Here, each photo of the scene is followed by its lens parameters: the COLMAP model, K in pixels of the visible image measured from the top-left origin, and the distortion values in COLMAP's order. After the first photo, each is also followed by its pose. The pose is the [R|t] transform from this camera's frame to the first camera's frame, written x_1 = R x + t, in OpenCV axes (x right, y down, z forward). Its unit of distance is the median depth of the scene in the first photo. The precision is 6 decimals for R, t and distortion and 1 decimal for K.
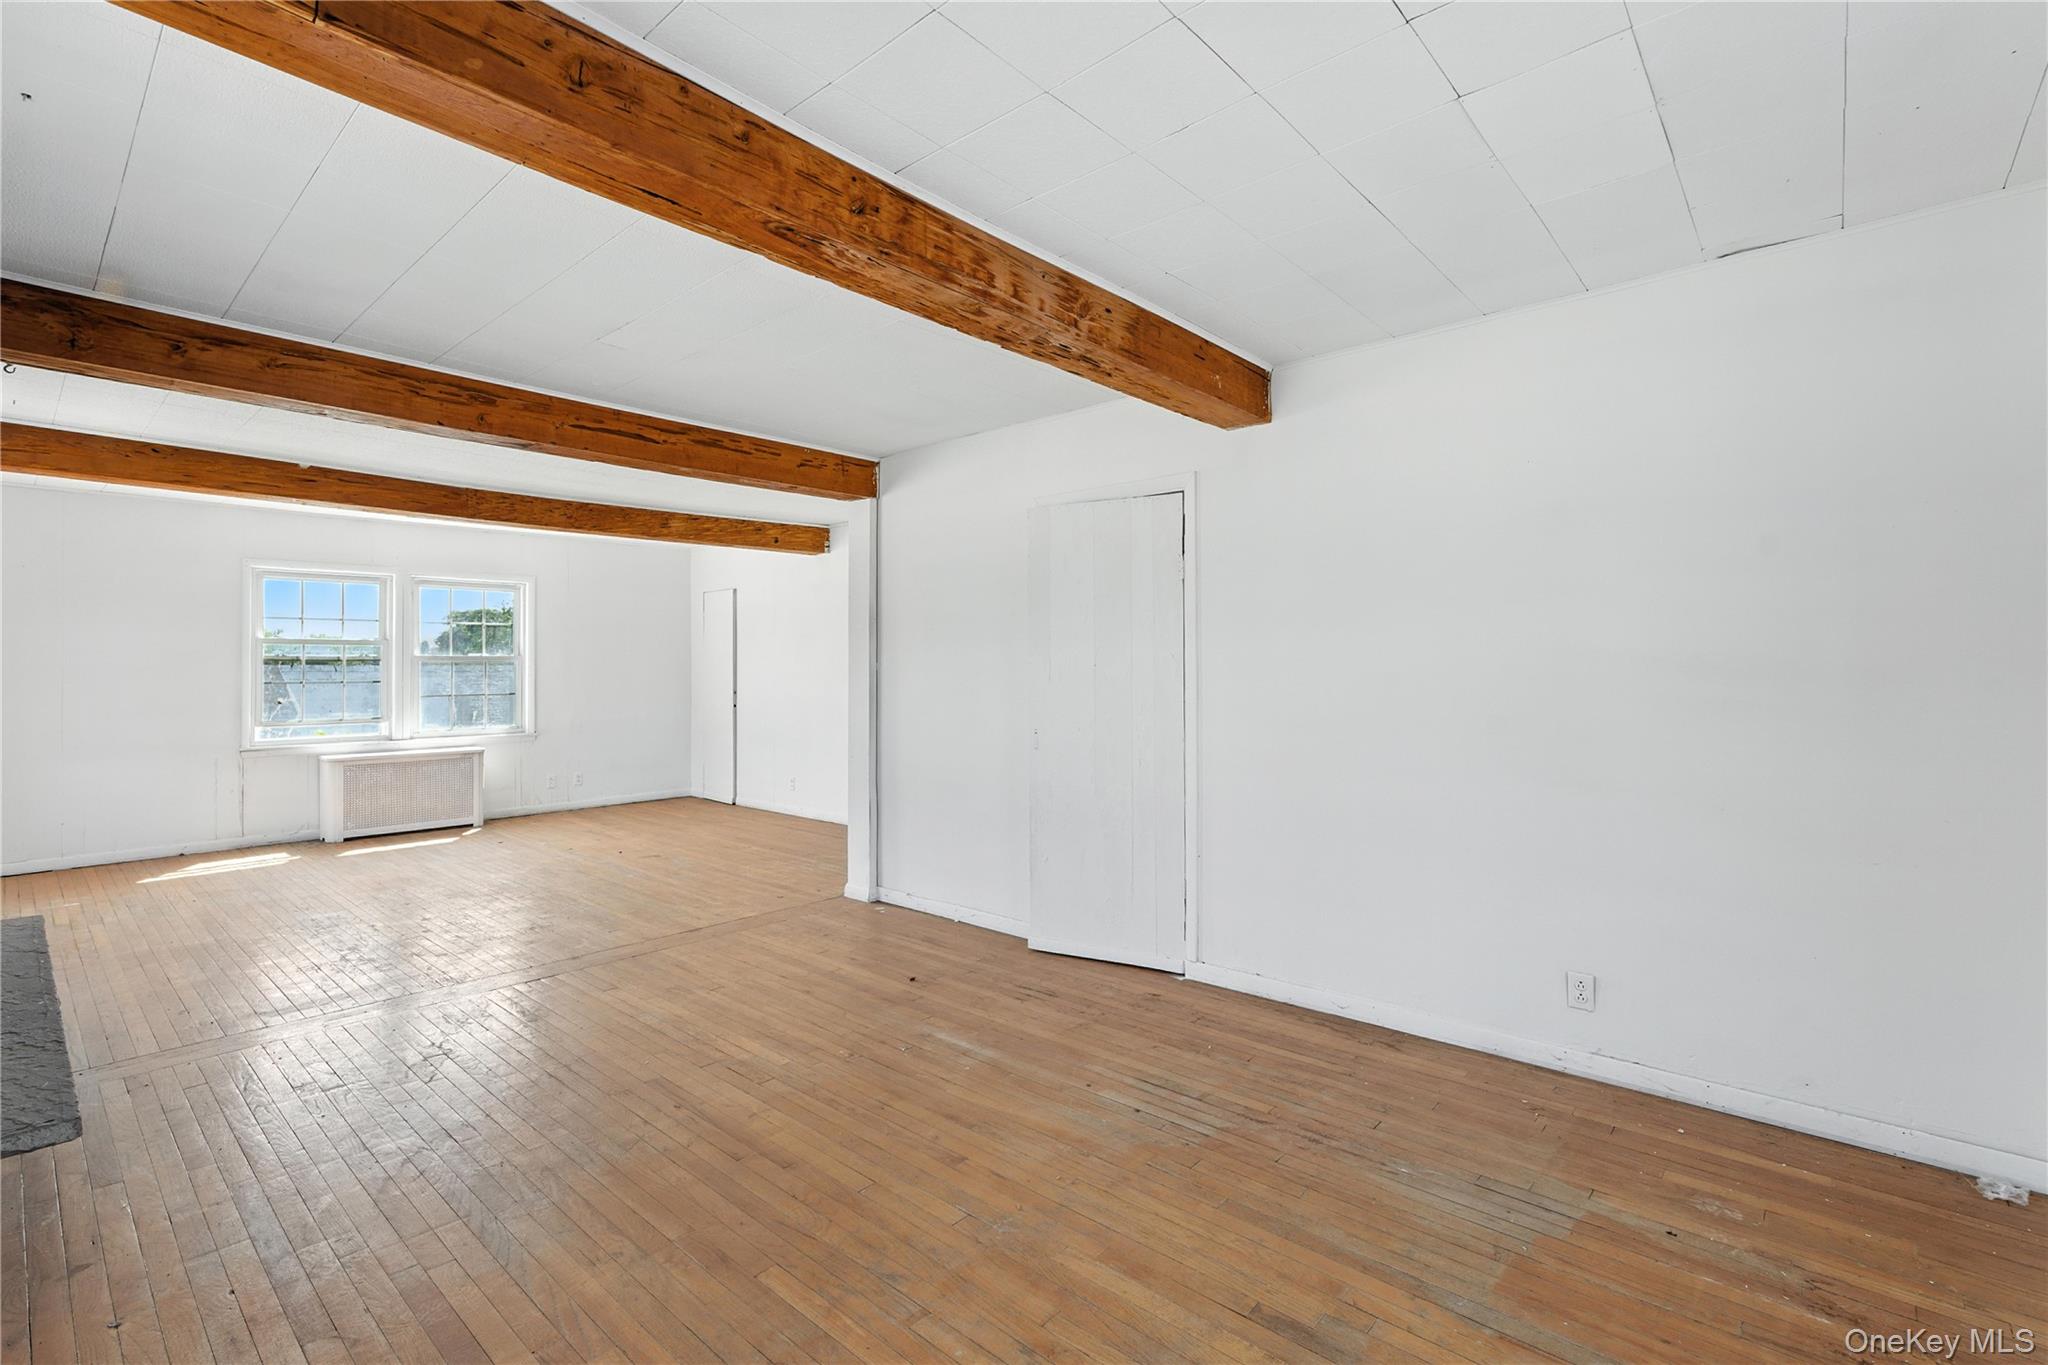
lens RADIAL K [[921.9, 0, 1056.3], [0, 921.9, 654.5], [0, 0, 1]] dist [-0.014477, -0.000619]
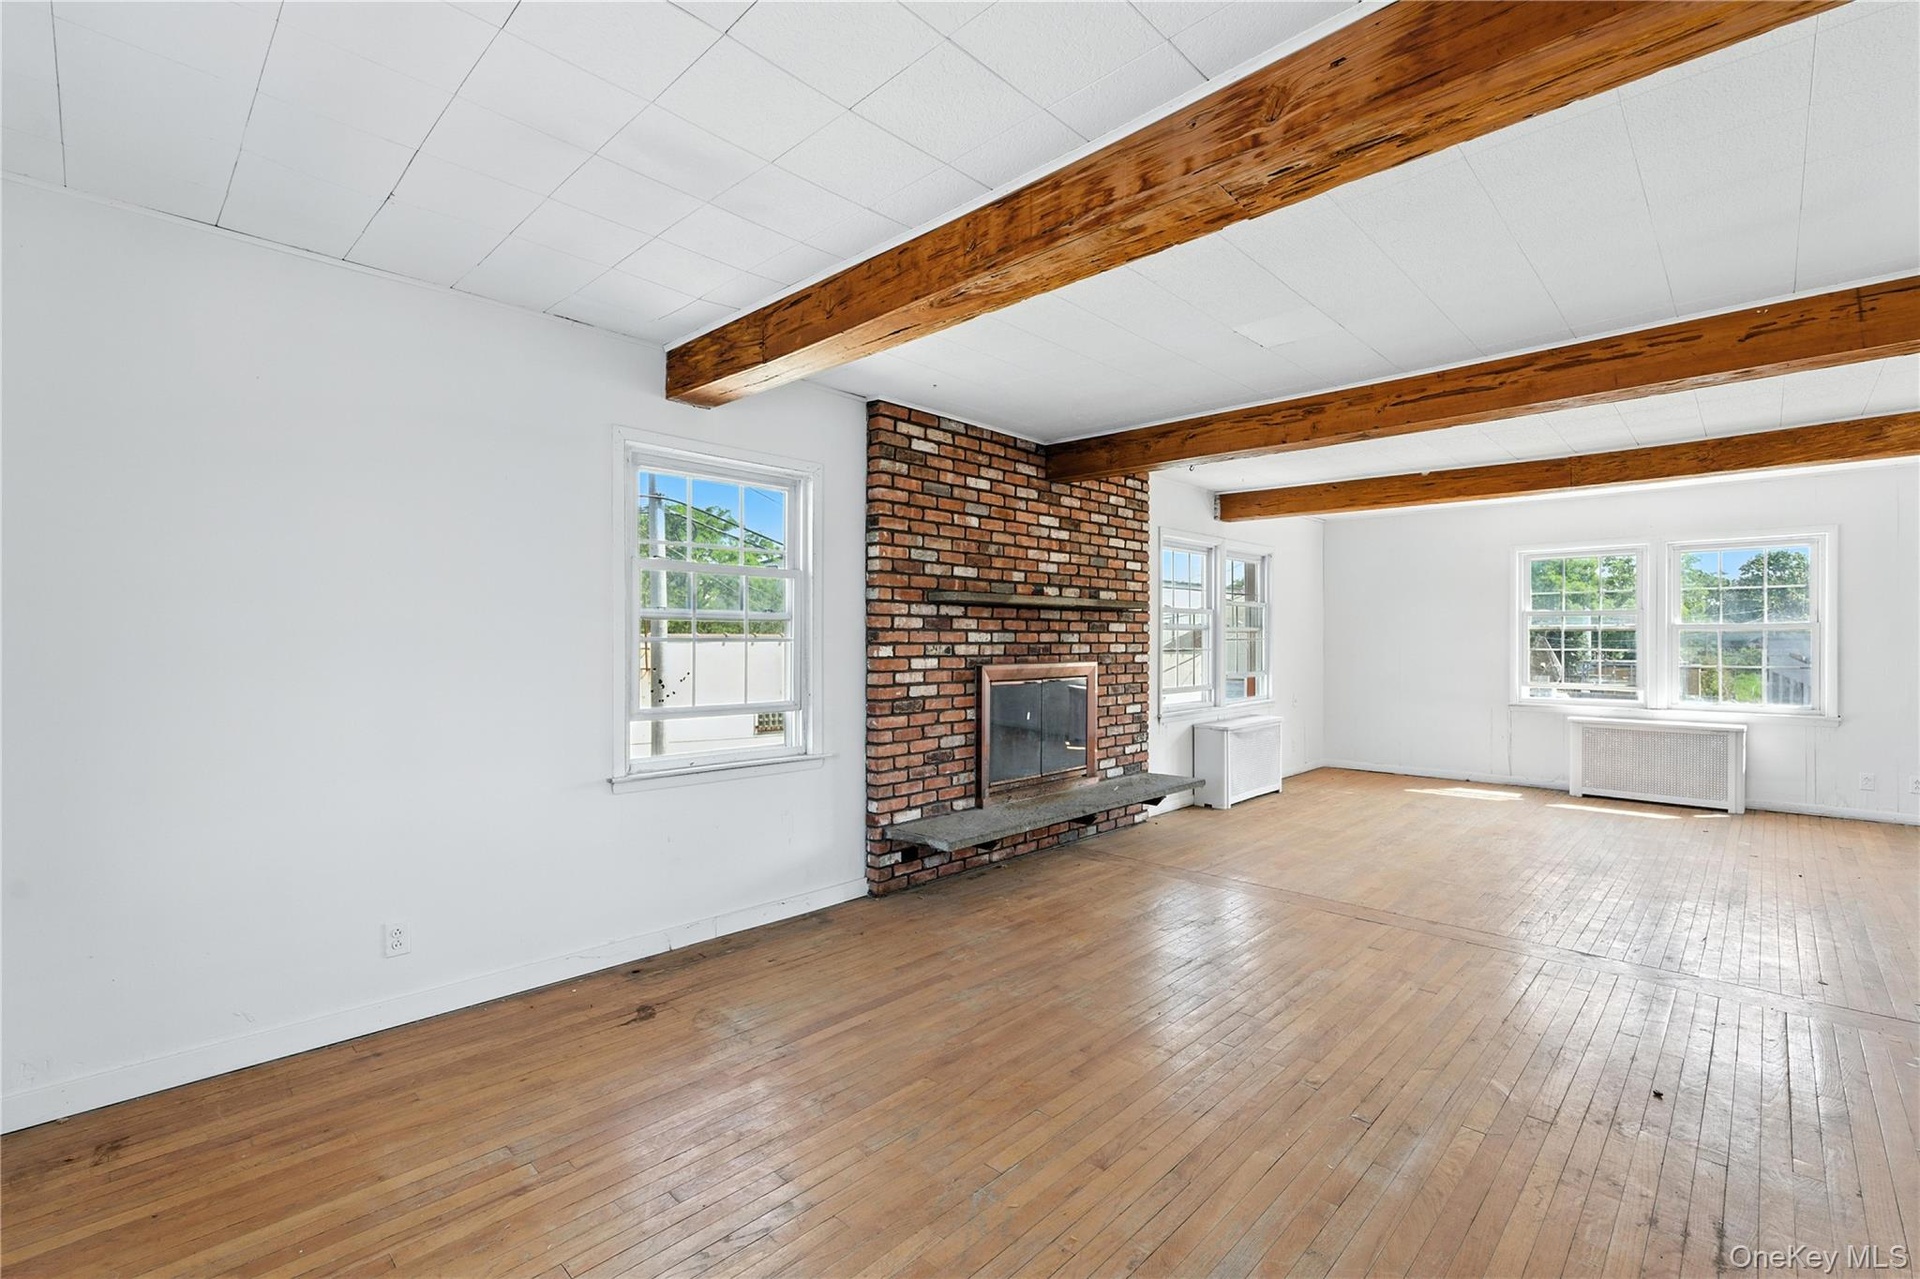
lens RADIAL K [[852.0, 0, 955.7], [0, 852.0, 631.8], [0, 0, 1]] dist [-0.010862, 0.000038]
pose [[-0.070556, -0.005493, -0.997493, 0.499855], [0.014135, 0.999879, -0.006506, 0.008945], [0.997408, -0.014559, -0.070470, 0.602924]]
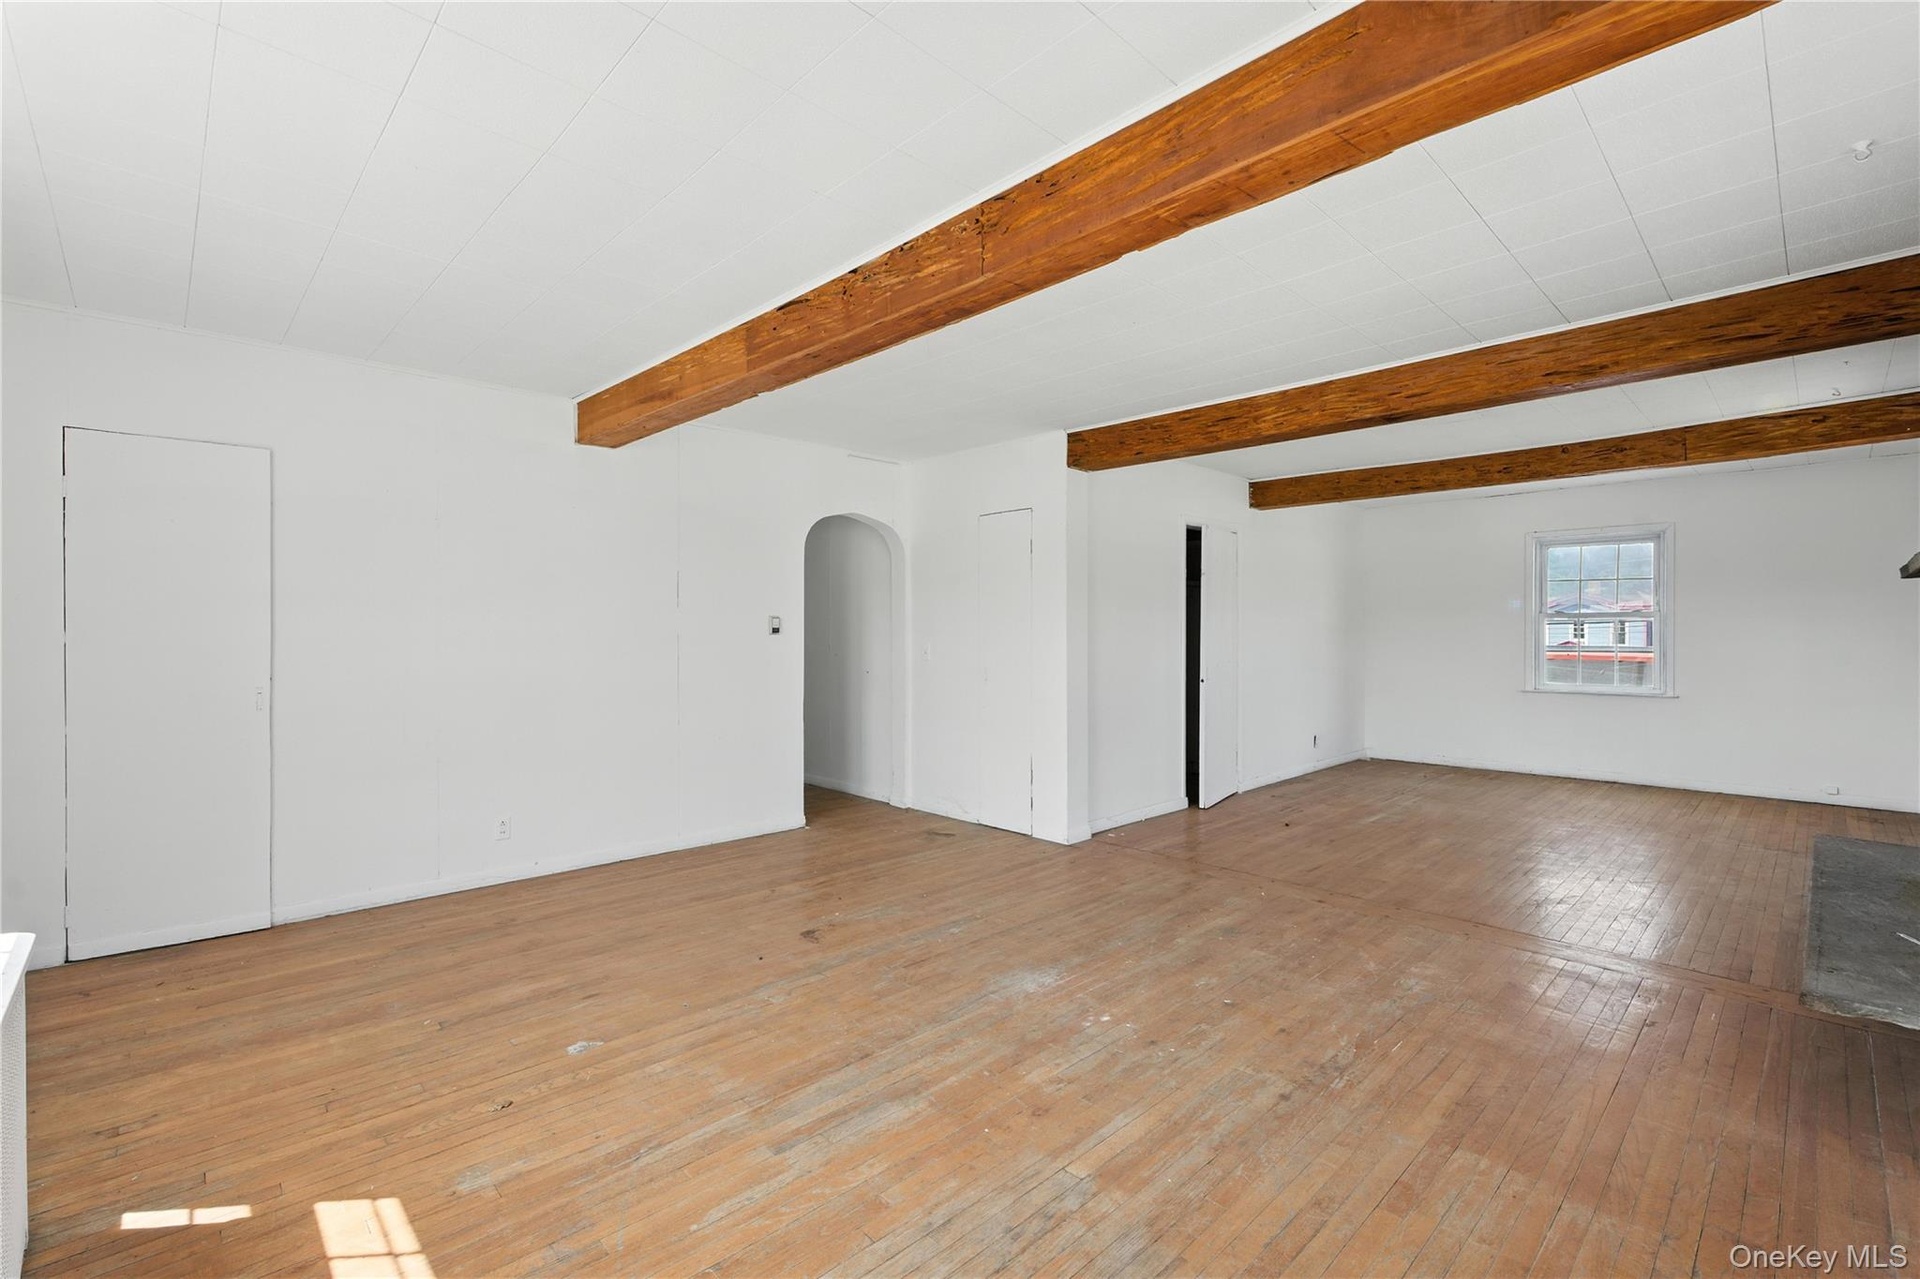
lens RADIAL K [[840.8, 0, 973.2], [0, 840.8, 646.0], [0, 0, 1]] dist [-0.001519, 0.000201]
pose [[0.095046, -0.016318, 0.995339, -1.681715], [-0.014026, 0.999744, 0.017729, 0.031429], [-0.995374, -0.015646, 0.094793, 1.456147]]
